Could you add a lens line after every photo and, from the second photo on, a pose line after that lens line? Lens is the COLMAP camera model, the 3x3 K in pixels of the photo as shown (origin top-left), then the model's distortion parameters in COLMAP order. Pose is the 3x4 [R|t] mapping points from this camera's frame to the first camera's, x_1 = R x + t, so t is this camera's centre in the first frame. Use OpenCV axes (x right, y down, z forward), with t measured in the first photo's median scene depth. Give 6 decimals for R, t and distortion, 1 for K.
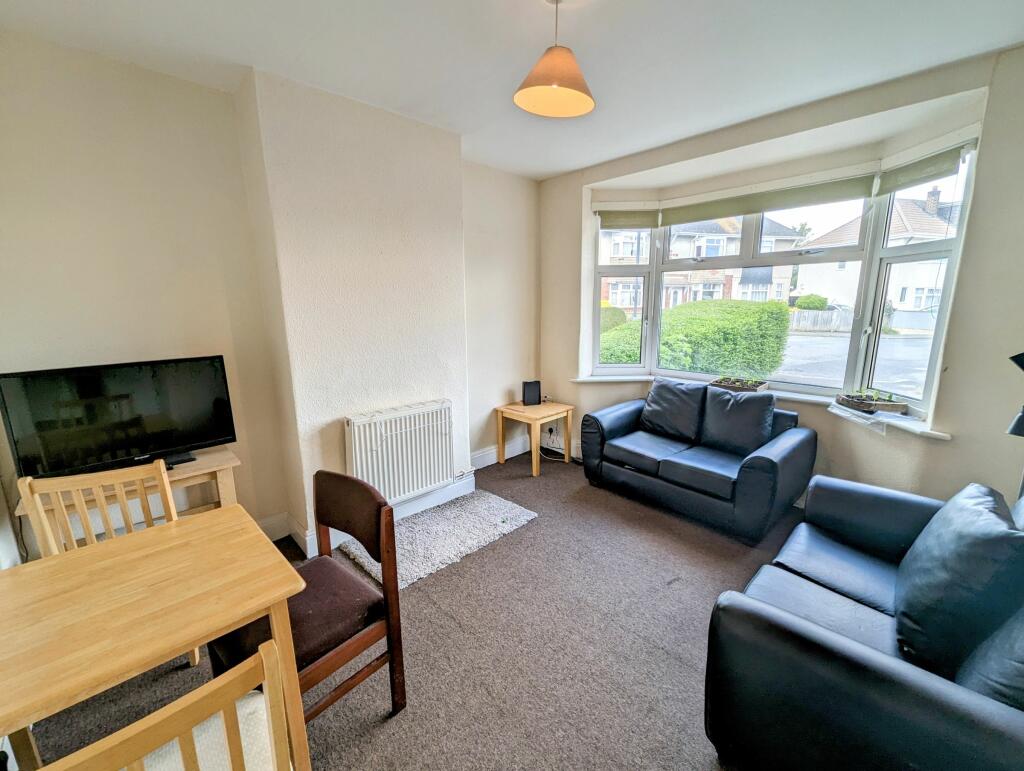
lens RADIAL K [[419.8, 0, 515.7], [0, 419.8, 383.8], [0, 0, 1]] dist [-0.000581, -0.000785]
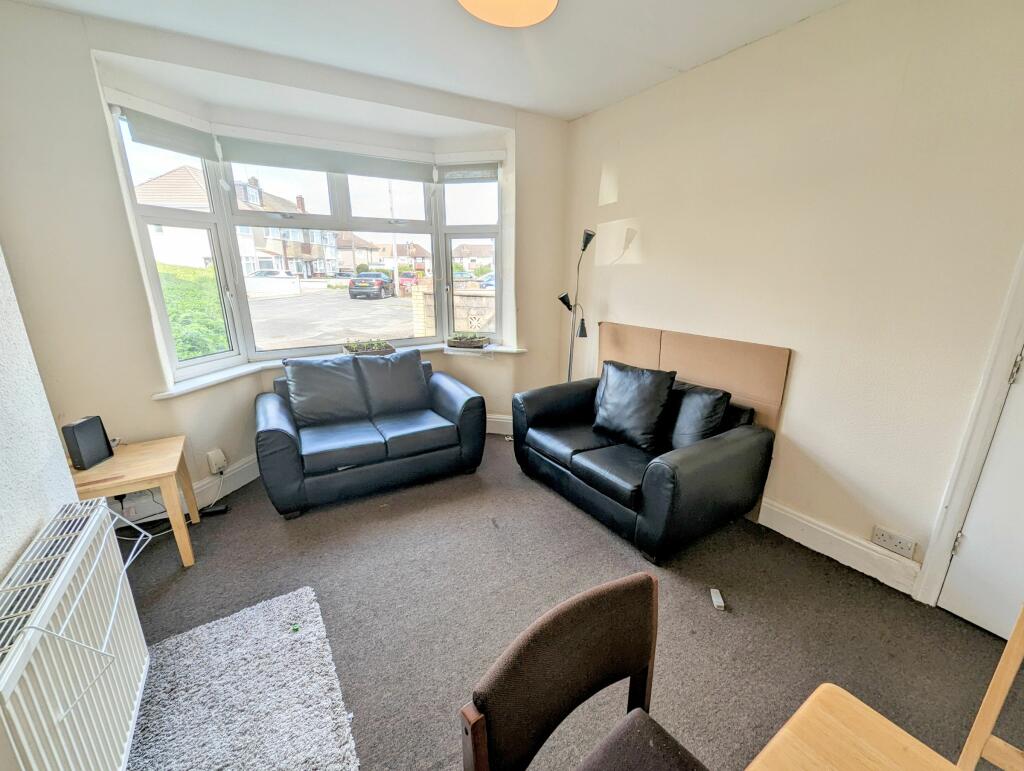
lens RADIAL K [[419.8, 0, 513.3], [0, 419.8, 385.3], [0, 0, 1]] dist [-0.000581, -0.000785]
pose [[0.219653, -0.262855, 0.939500, -0.426000], [0.179575, 0.957457, 0.225895, -0.093056], [-0.958908, 0.119092, 0.257511, 0.473864]]
